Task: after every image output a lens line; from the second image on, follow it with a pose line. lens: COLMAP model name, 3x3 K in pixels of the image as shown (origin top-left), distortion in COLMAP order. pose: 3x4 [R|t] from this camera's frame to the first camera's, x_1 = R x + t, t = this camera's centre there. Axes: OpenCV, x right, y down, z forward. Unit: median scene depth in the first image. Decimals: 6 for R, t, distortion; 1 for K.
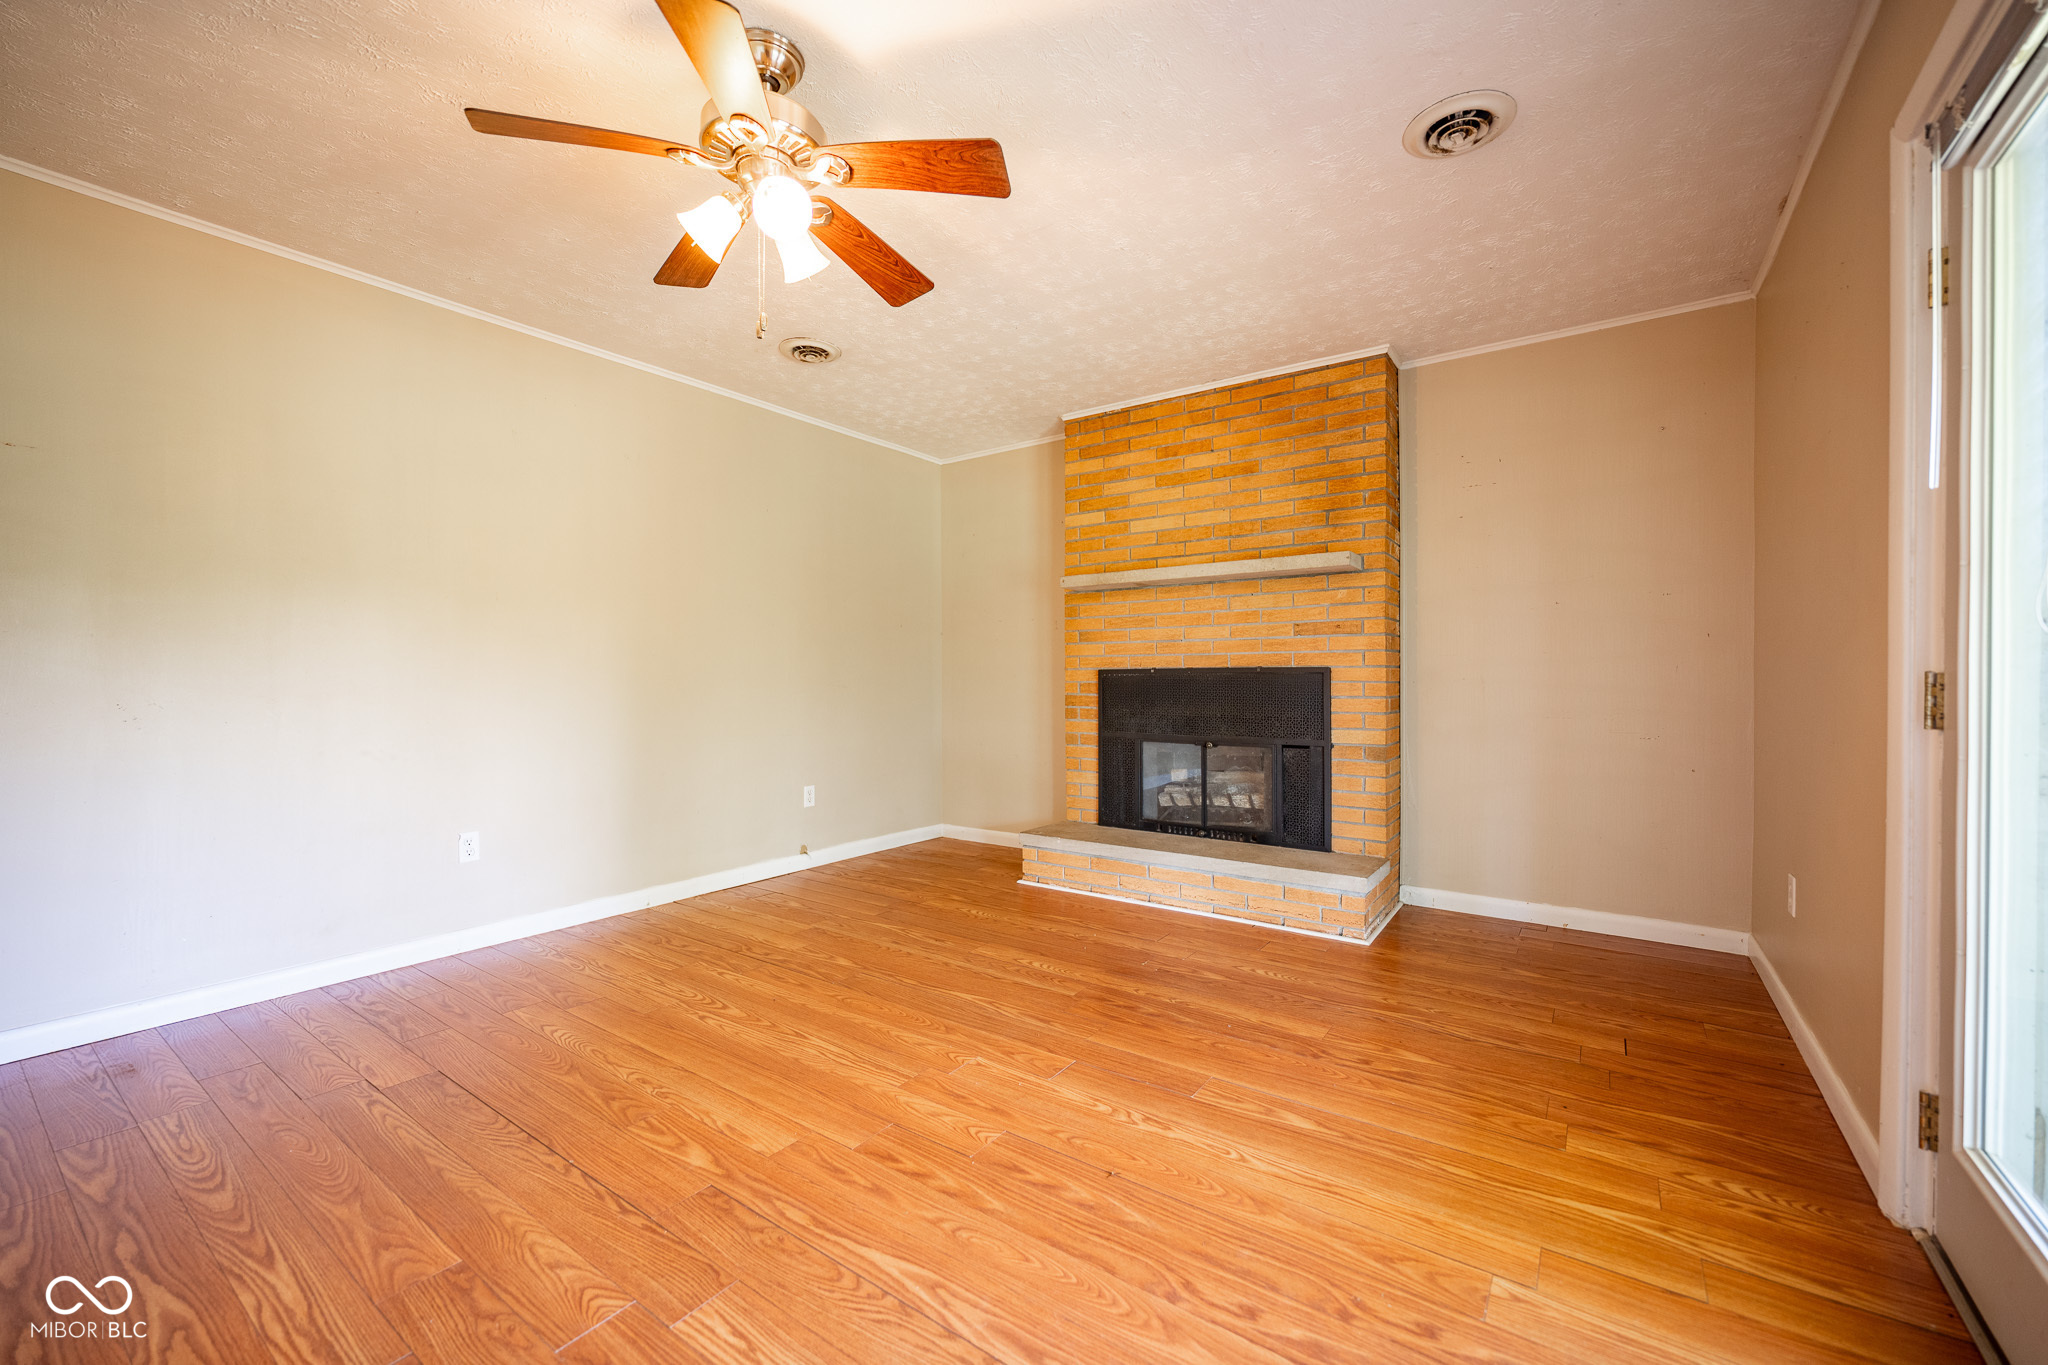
lens RADIAL K [[813.6, 0, 1028.6], [0, 813.6, 683.3], [0, 0, 1]] dist [0.000893, 0.000157]
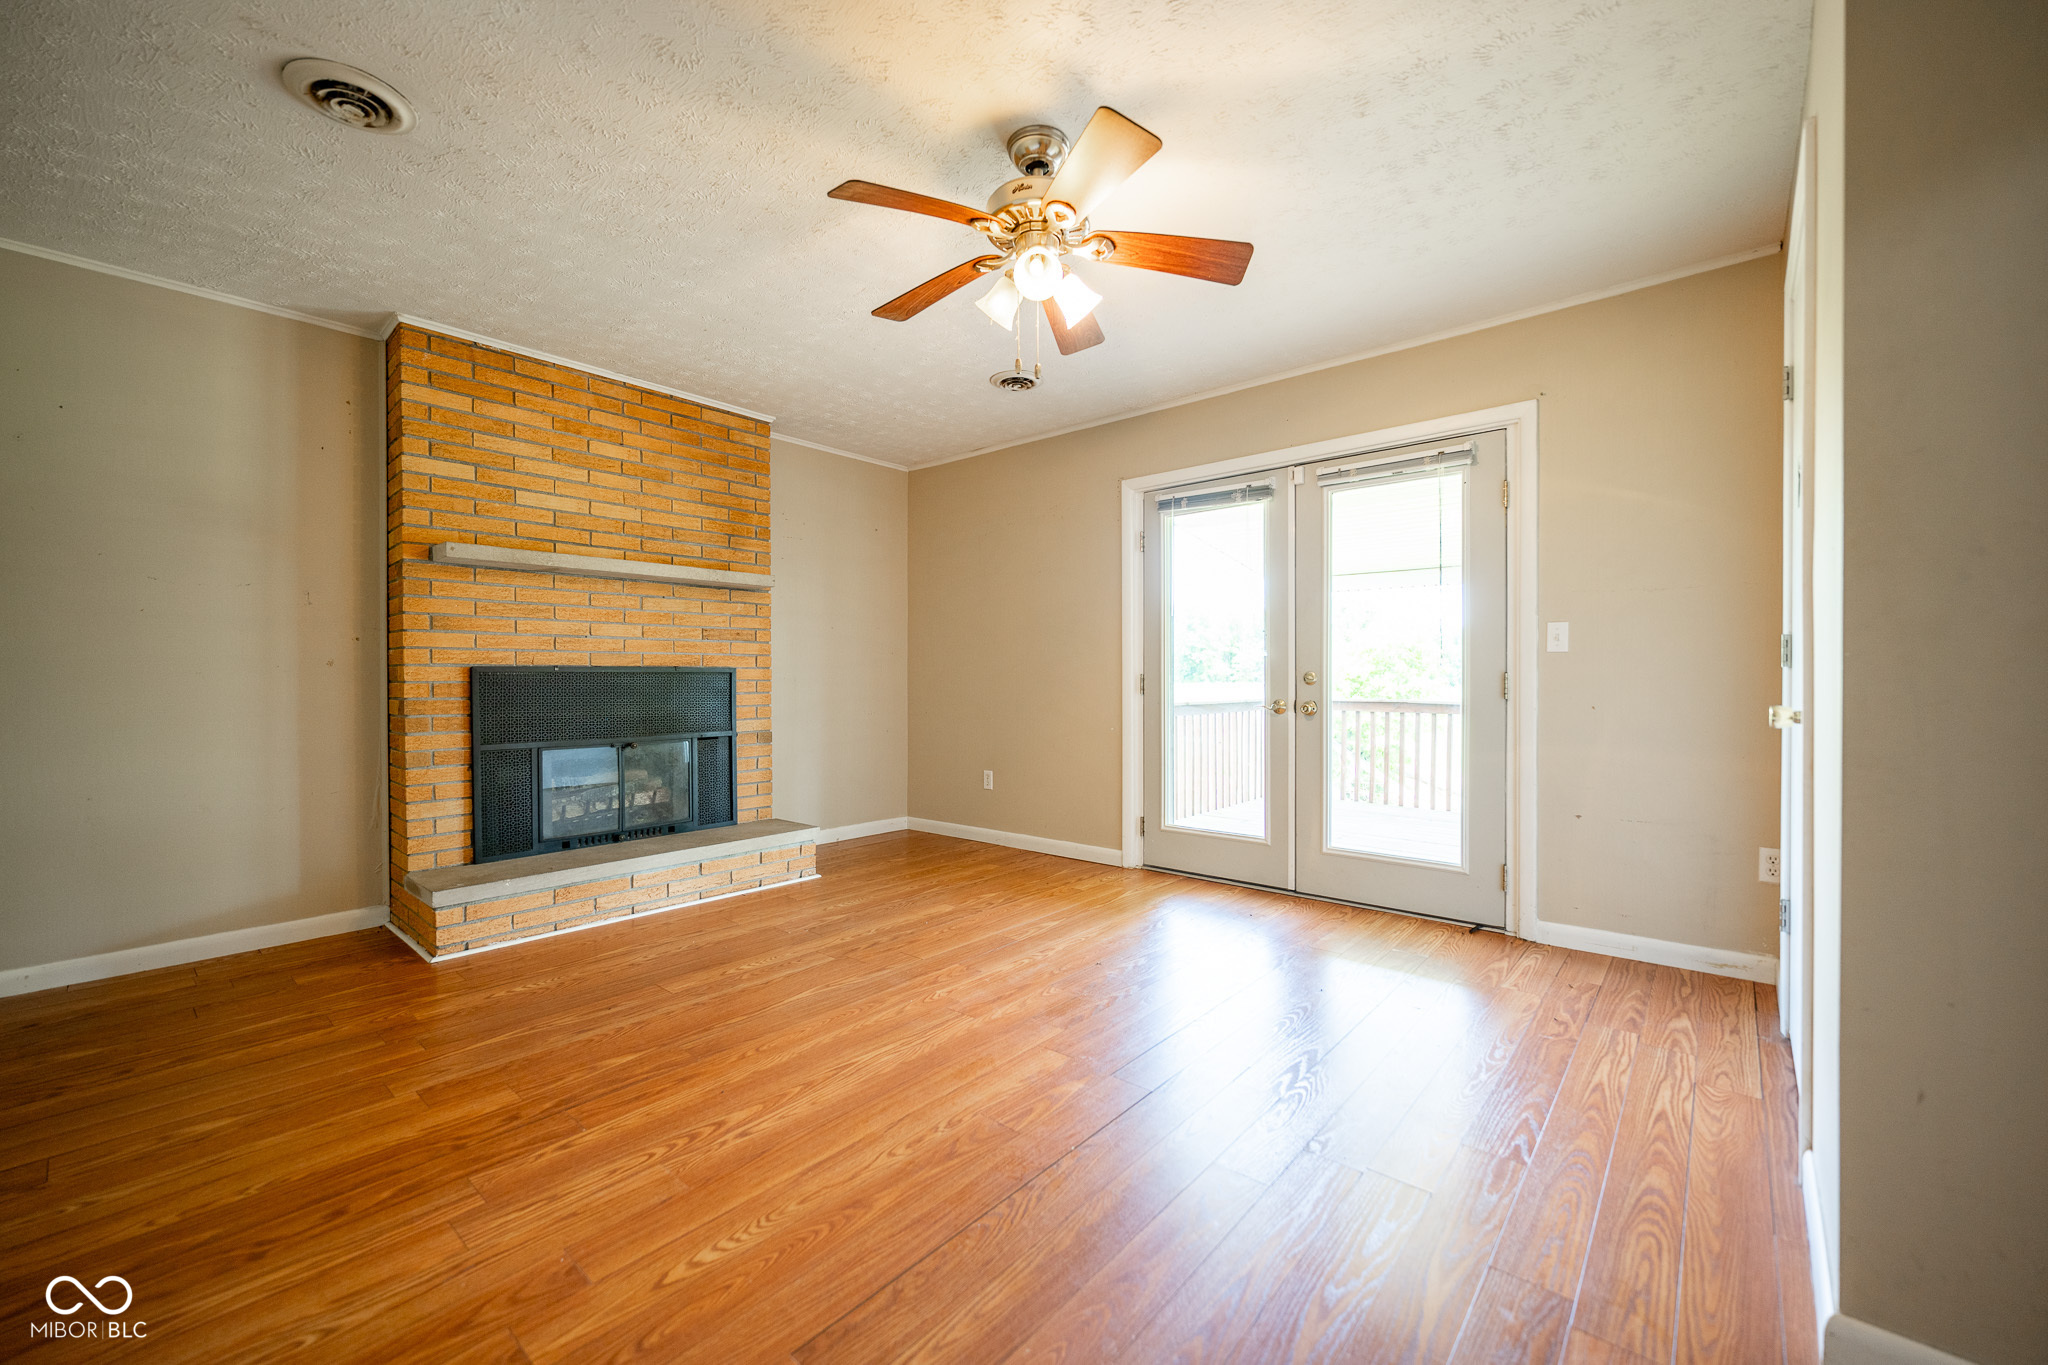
lens RADIAL K [[813.6, 0, 1026.7], [0, 813.6, 680.2], [0, 0, 1]] dist [0.000893, 0.000157]
pose [[0.094262, -0.000585, 0.995547, -0.768734], [0.009174, 0.999958, -0.000281, 0.002211], [-0.995505, 0.009160, 0.094263, 0.466697]]
